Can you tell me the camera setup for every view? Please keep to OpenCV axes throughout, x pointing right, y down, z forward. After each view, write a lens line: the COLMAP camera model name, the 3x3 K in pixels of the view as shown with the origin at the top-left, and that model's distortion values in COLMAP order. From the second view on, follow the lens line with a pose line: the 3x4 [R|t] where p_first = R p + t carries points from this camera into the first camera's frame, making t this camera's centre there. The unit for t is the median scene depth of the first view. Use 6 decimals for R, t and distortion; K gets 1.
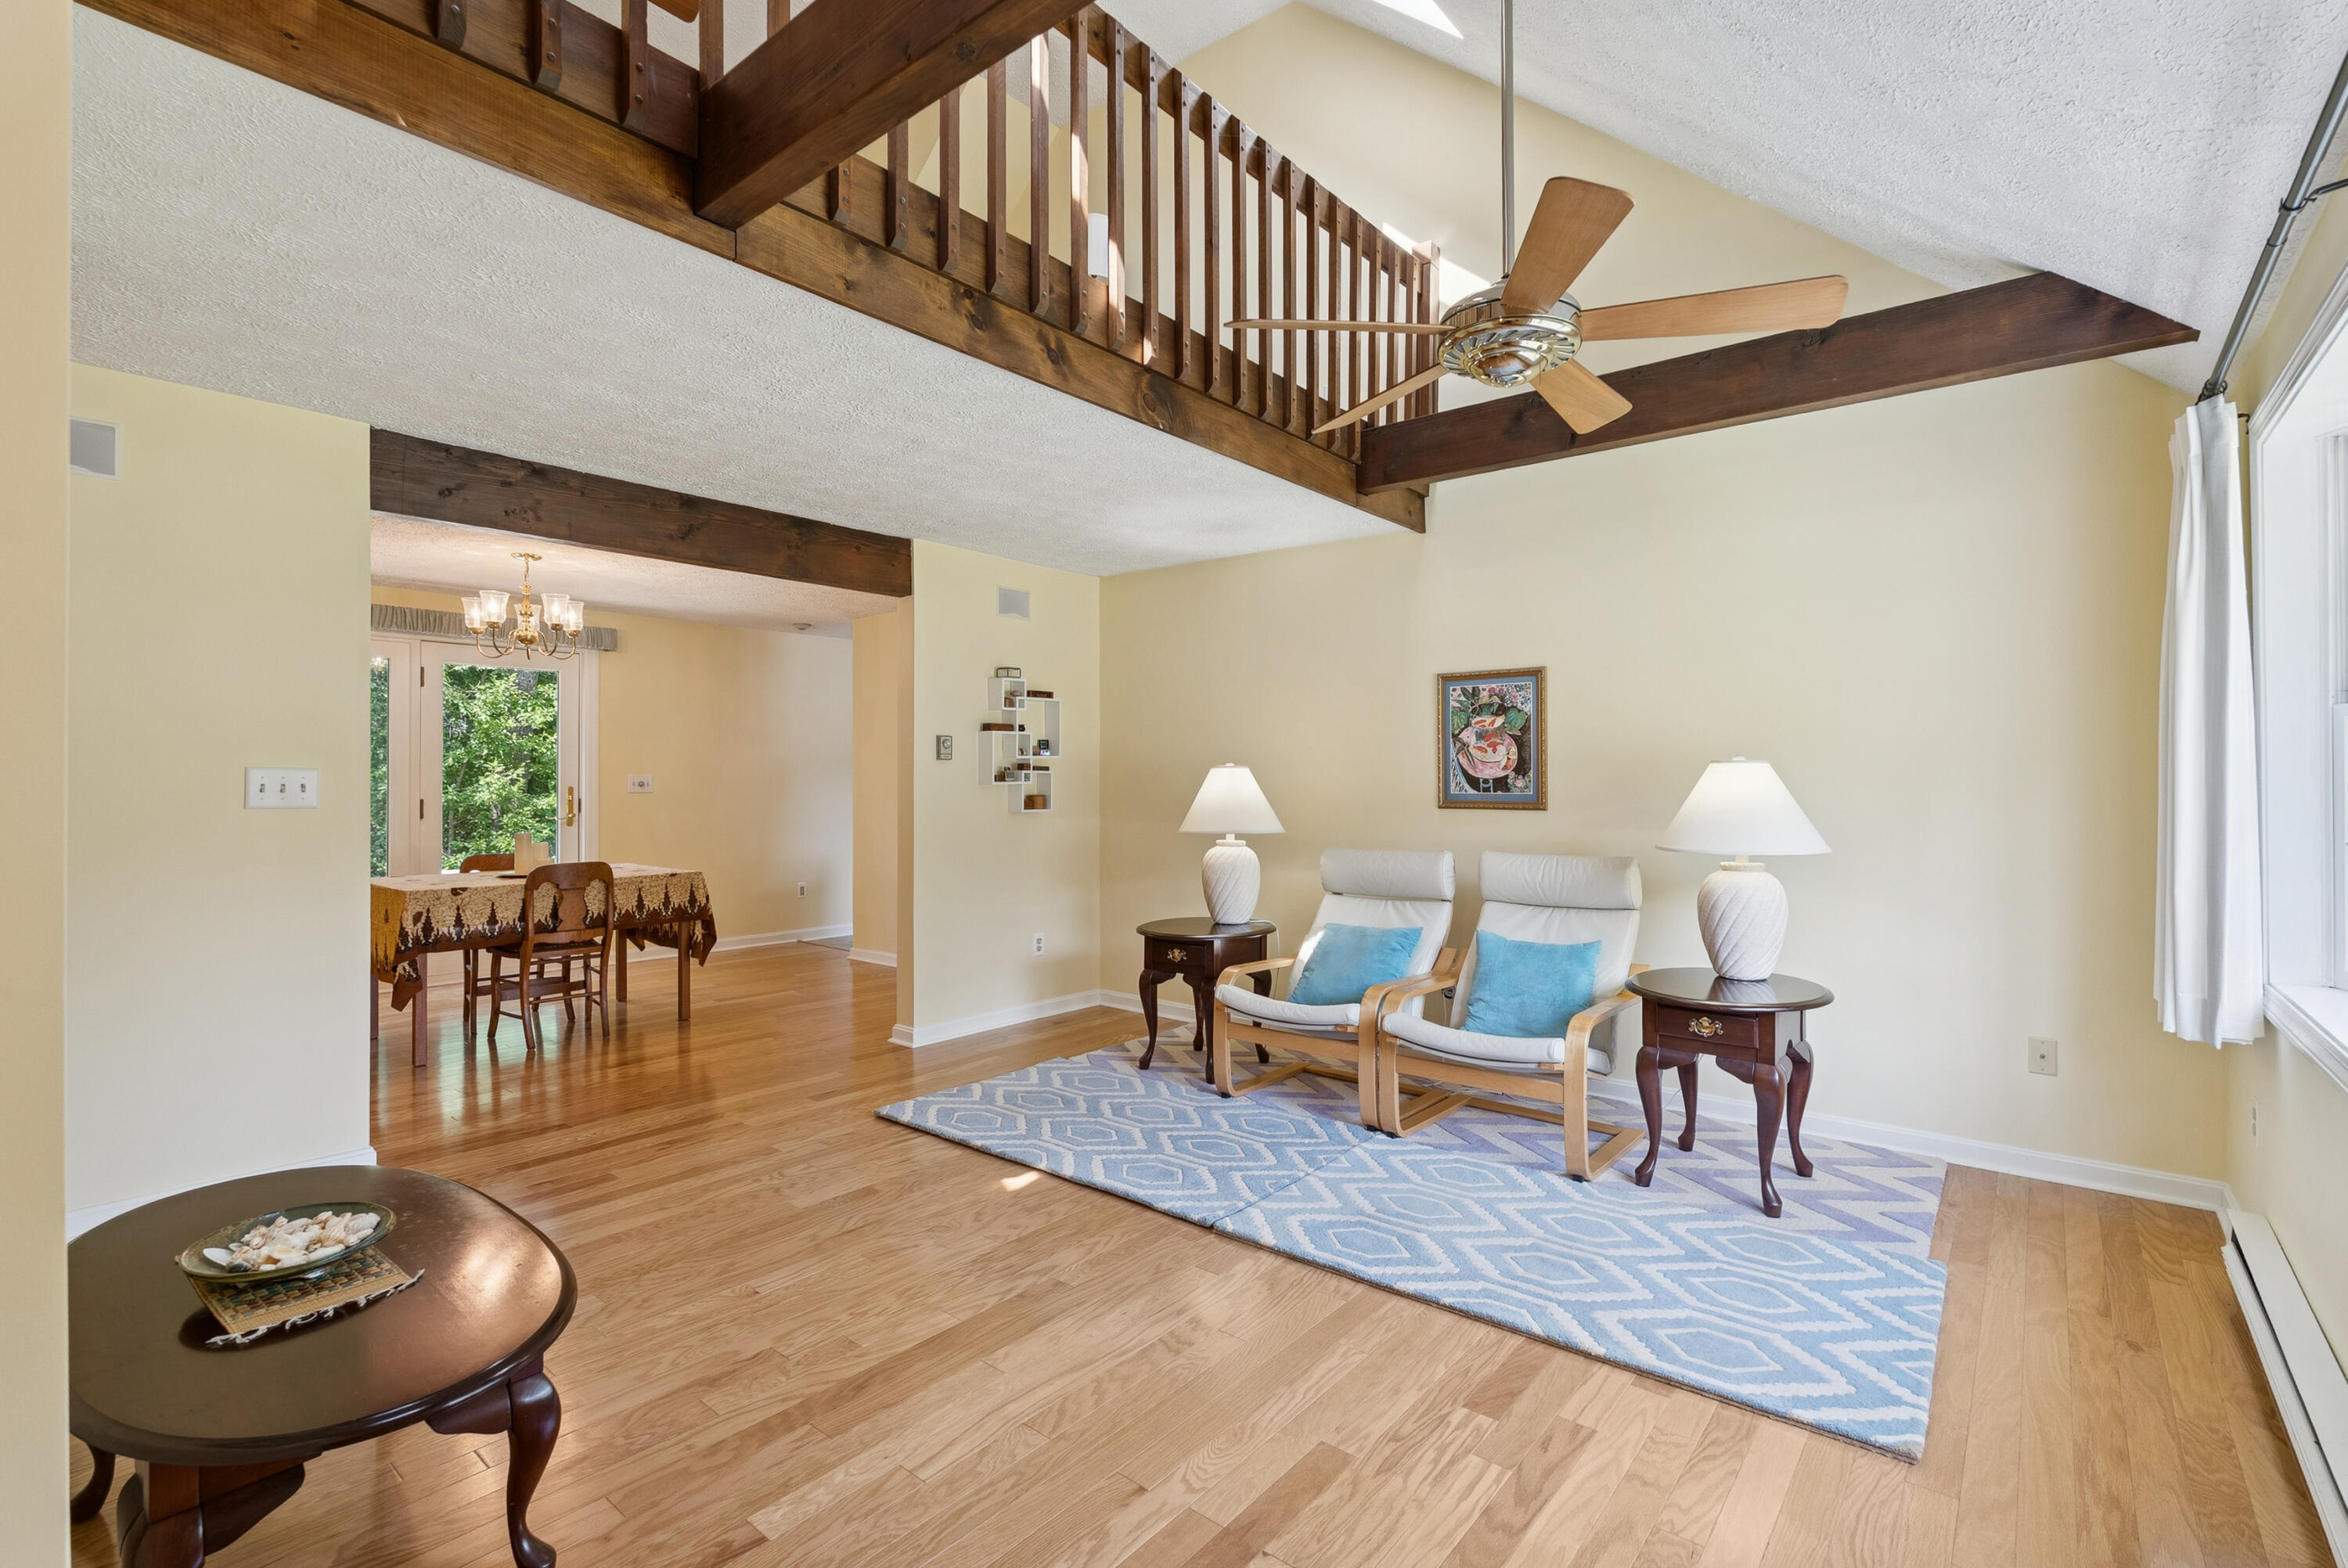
lens RADIAL K [[1038.6, 0, 1173.4], [0, 1038.6, 777.9], [0, 0, 1]] dist [-0.002760, -0.000694]
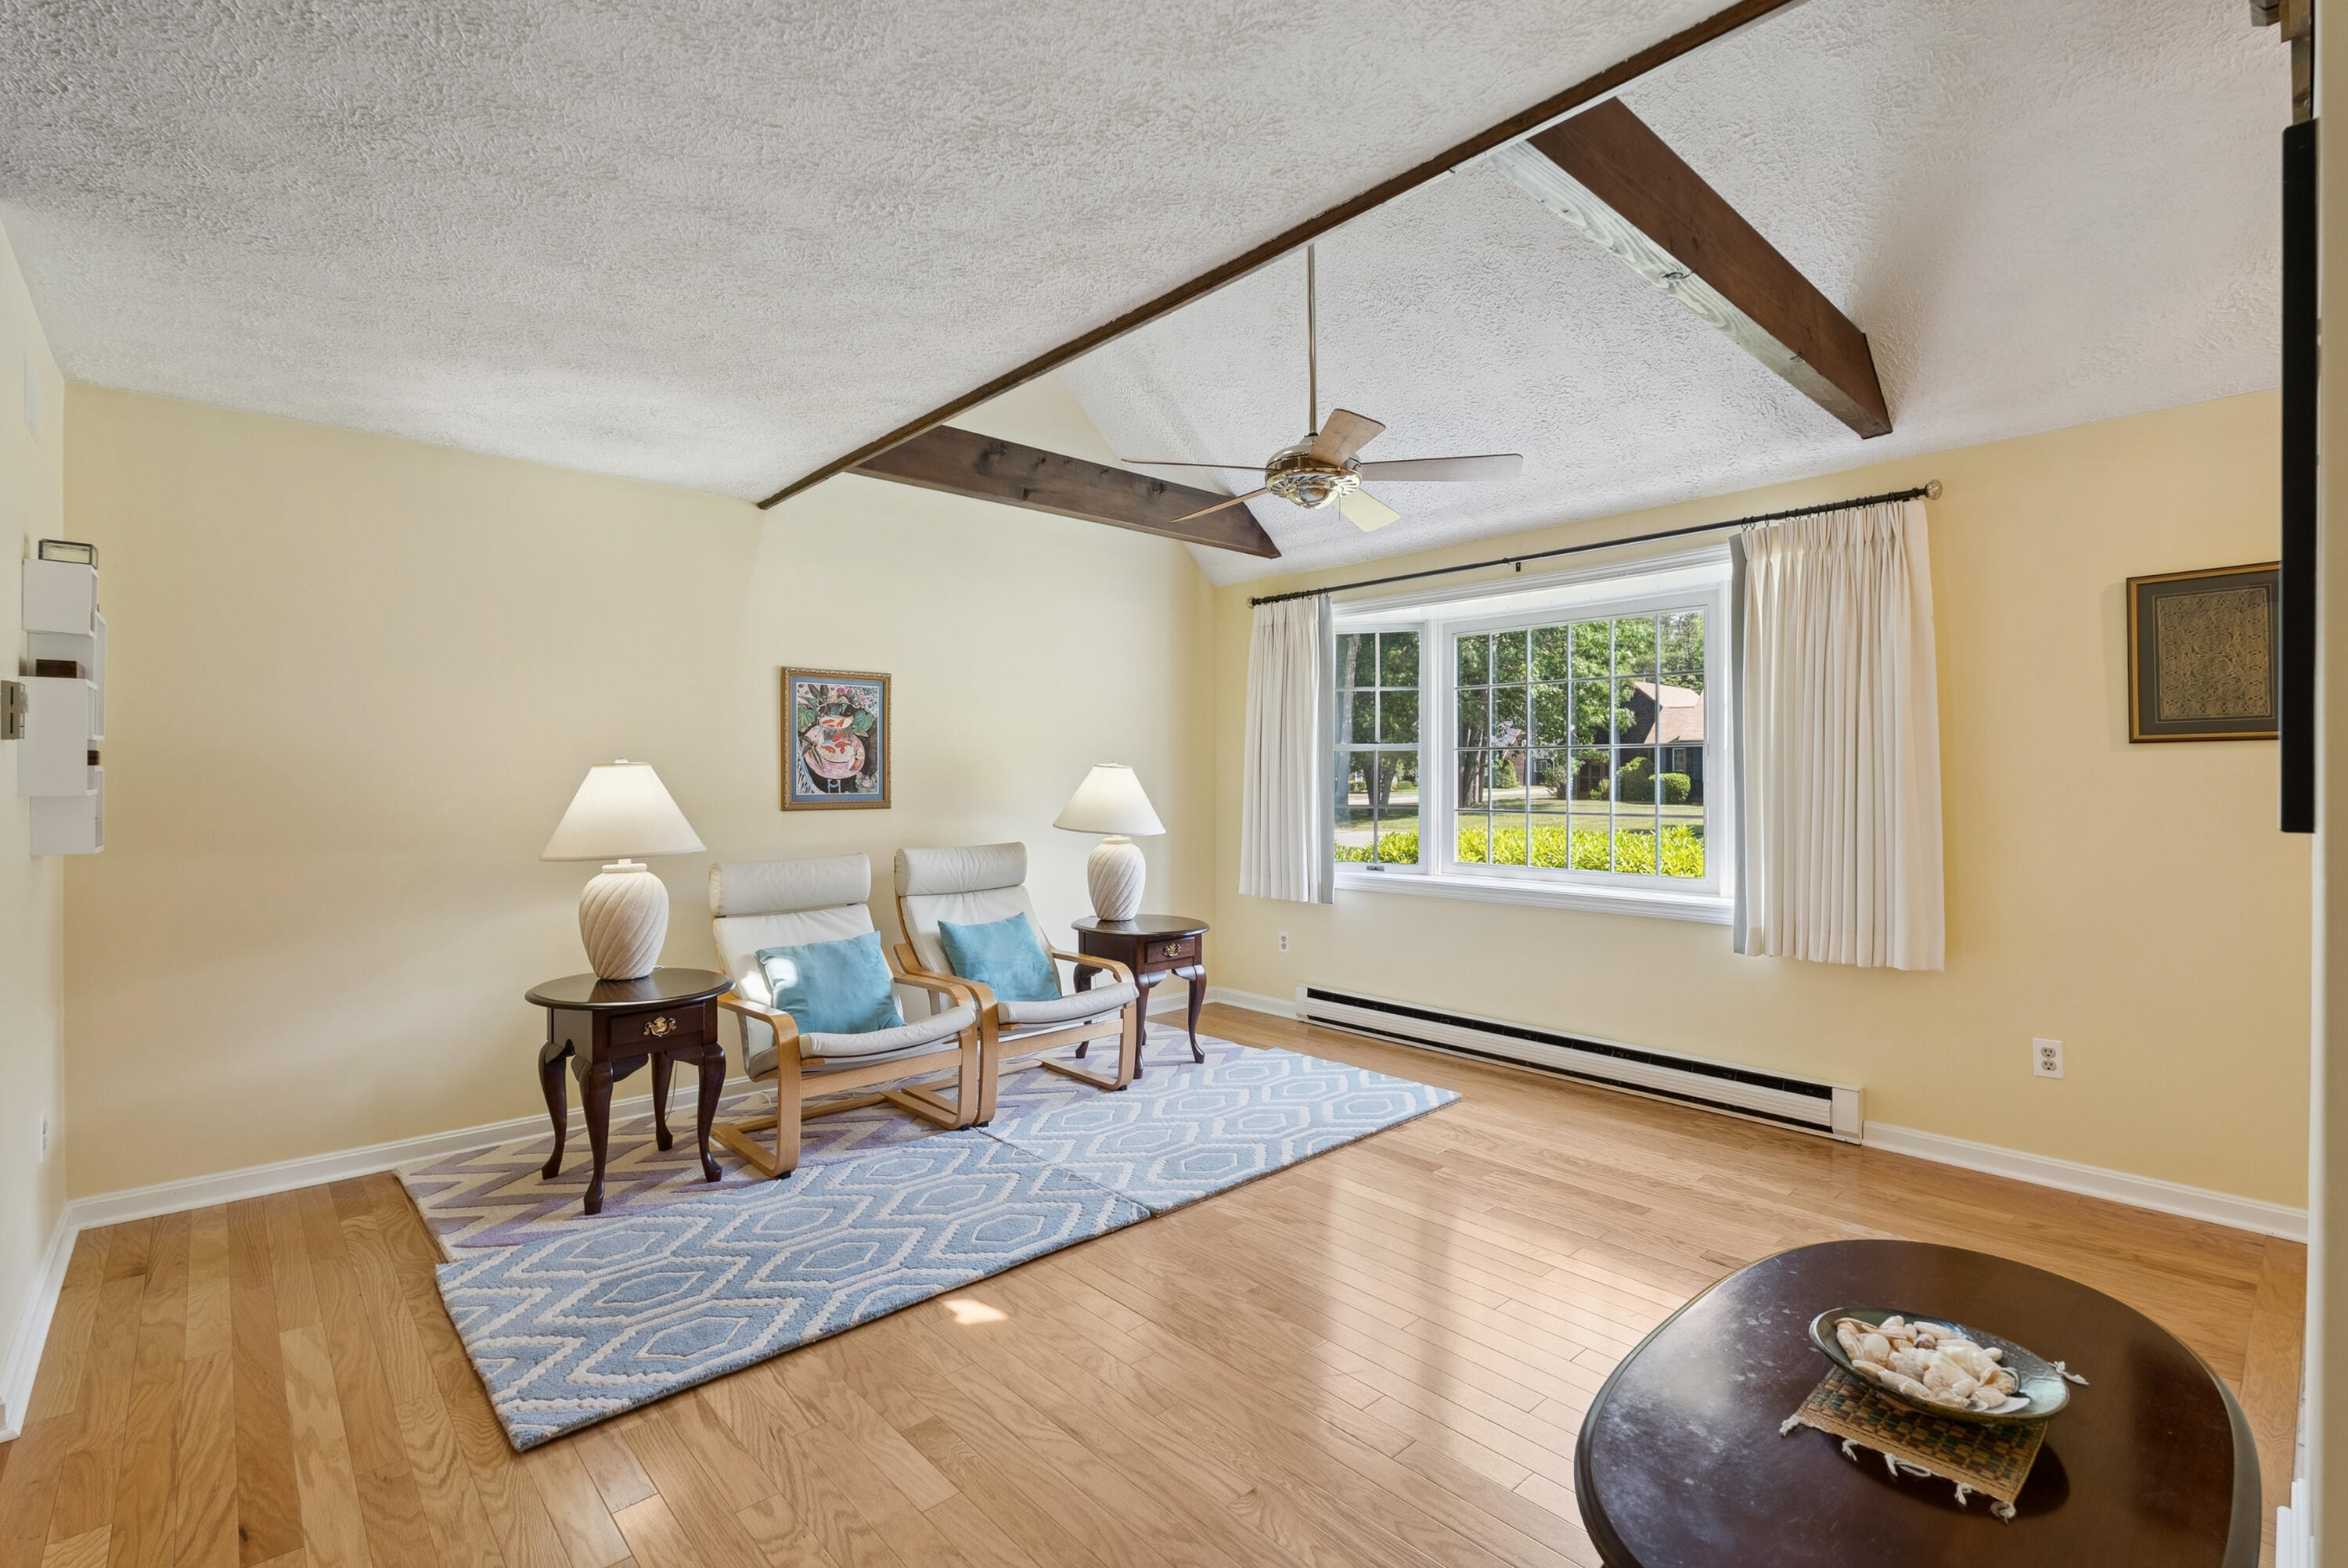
lens RADIAL K [[1038.6, 0, 1168.7], [0, 1038.6, 777.6], [0, 0, 1]] dist [-0.002760, -0.000694]
pose [[0.156831, 0.003018, 0.987621, -0.653042], [-0.002286, 0.999994, -0.002693, 0.001328], [-0.987623, -0.001835, 0.156837, 0.549956]]
